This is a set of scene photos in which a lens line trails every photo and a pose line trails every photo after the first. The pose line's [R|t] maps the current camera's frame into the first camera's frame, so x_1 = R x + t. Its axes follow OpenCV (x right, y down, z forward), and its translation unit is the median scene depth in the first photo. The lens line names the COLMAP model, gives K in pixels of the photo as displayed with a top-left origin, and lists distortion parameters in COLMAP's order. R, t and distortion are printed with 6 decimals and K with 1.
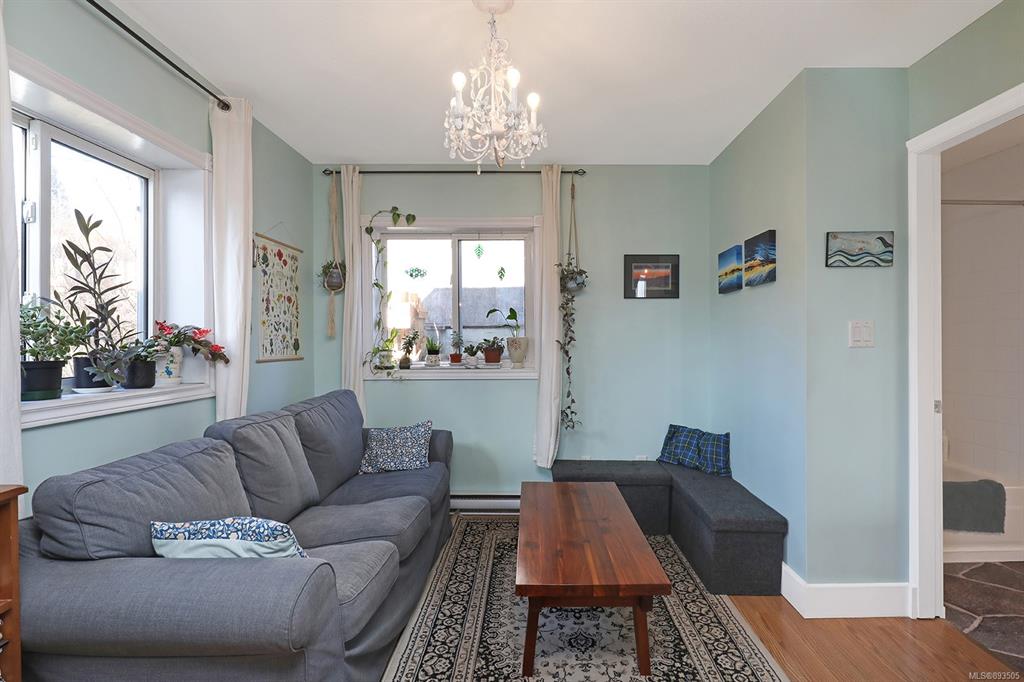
lens RADIAL K [[551.6, 0, 529.3], [0, 551.6, 341.1], [0, 0, 1]] dist [-0.000769, -0.000356]
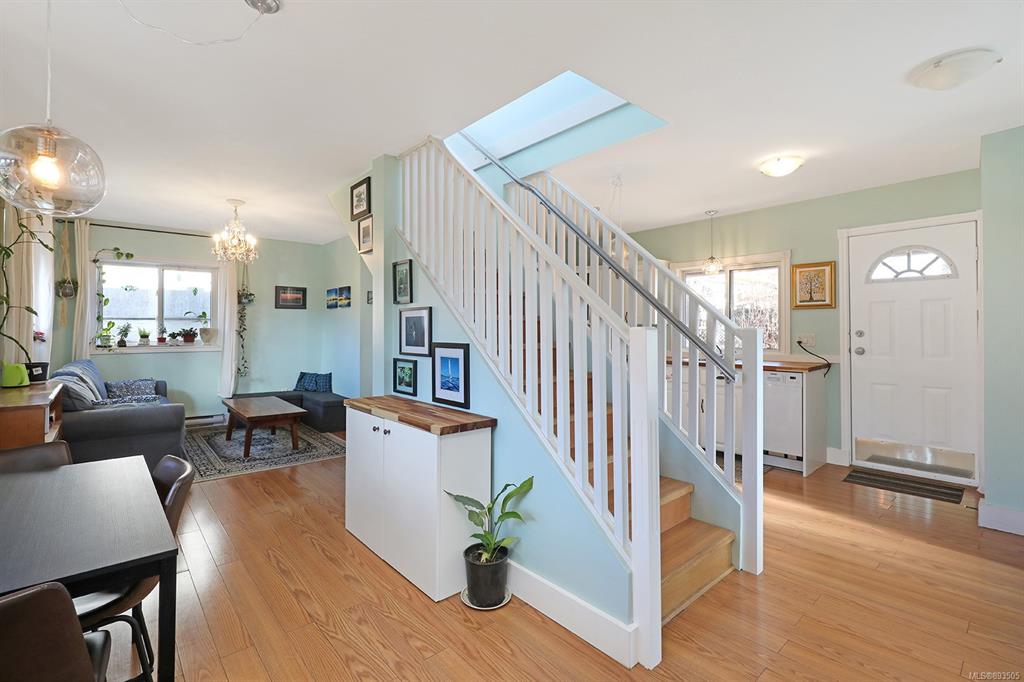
lens RADIAL K [[535.6, 0, 572.0], [0, 535.6, 326.3], [0, 0, 1]] dist [0.042764, -0.023506]
pose [[0.737352, 0.007969, 0.675462, -0.358261], [-0.003969, 0.999964, -0.007464, -0.004262], [-0.675497, 0.002823, 0.737357, -1.152554]]
